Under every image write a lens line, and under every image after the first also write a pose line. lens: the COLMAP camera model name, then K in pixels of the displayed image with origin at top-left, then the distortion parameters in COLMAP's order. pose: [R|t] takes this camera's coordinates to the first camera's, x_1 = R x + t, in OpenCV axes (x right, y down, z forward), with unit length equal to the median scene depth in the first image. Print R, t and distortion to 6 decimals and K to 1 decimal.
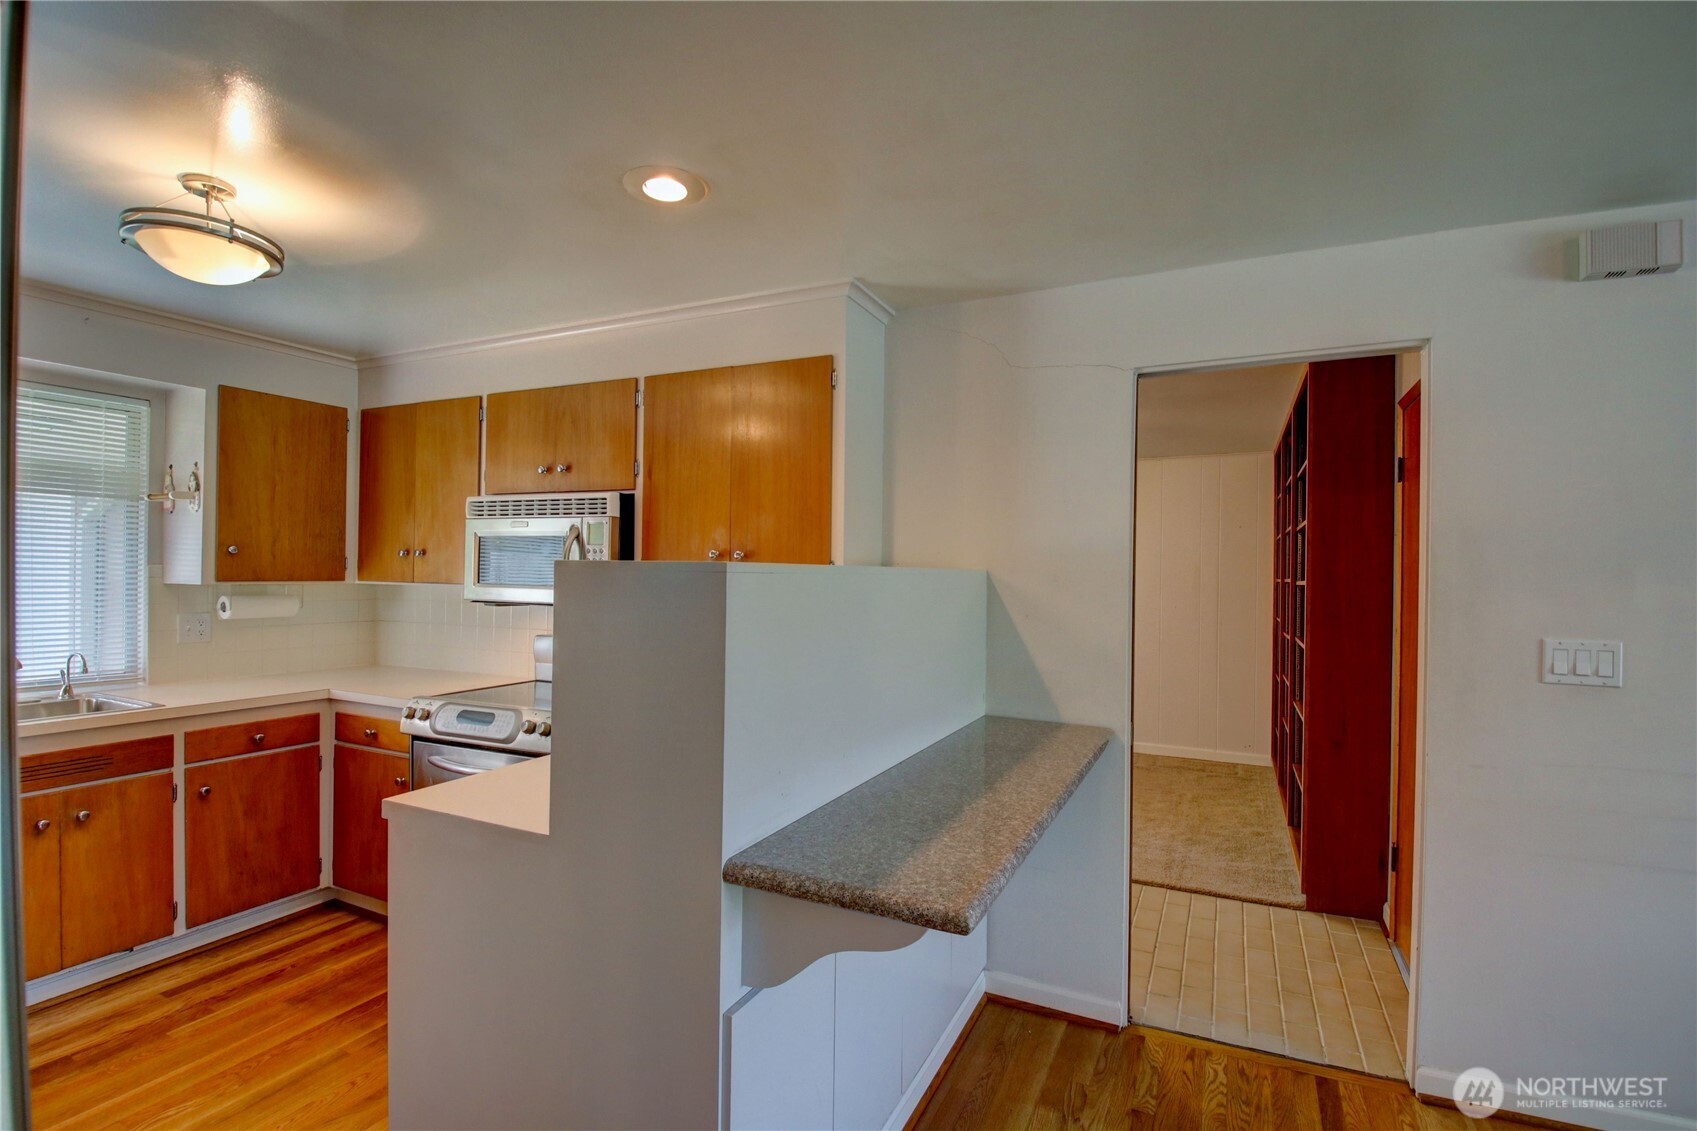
lens RADIAL K [[794.2, 0, 849.2], [0, 794.2, 570.2], [0, 0, 1]] dist [-0.004249, -0.014541]
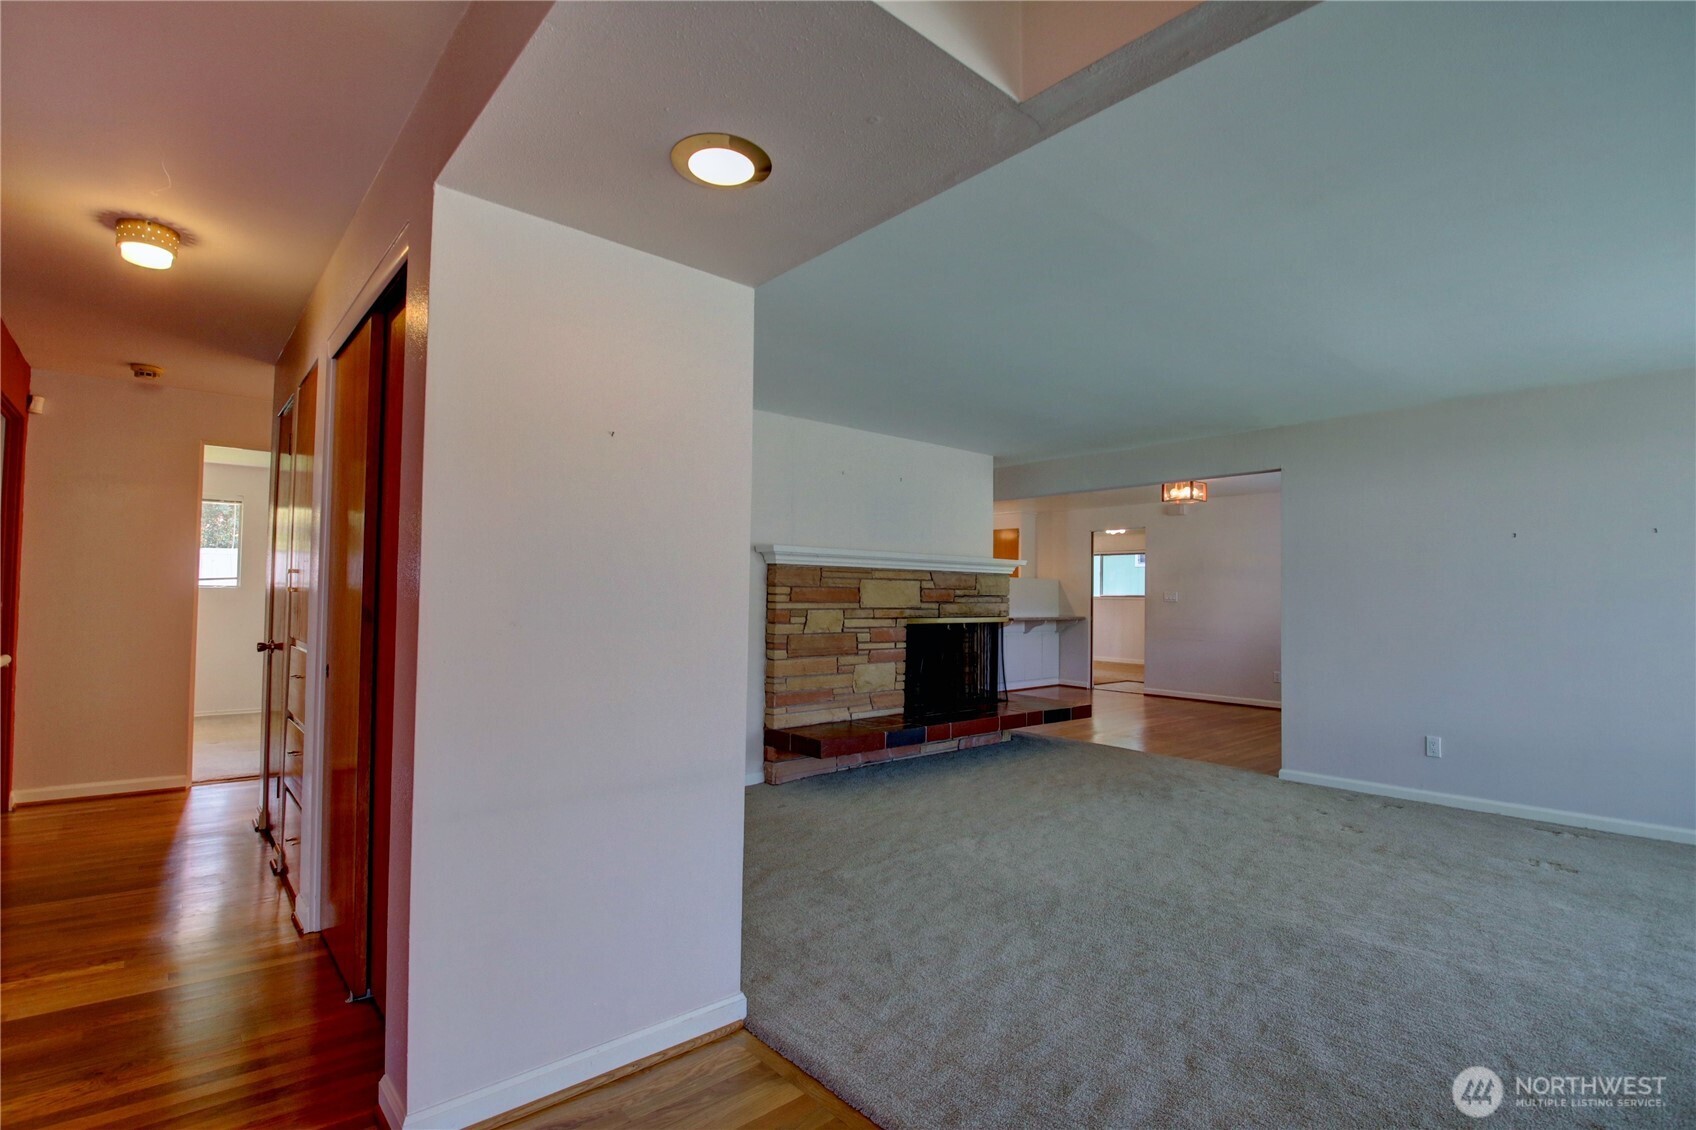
lens RADIAL K [[793.7, 0, 821.7], [0, 793.7, 567.3], [0, 0, 1]] dist [-0.004249, -0.014541]
pose [[0.911537, -0.017204, -0.410858, 0.647433], [-0.000912, 0.999037, -0.043857, 0.102176], [0.411217, 0.040352, 0.910644, -2.706248]]
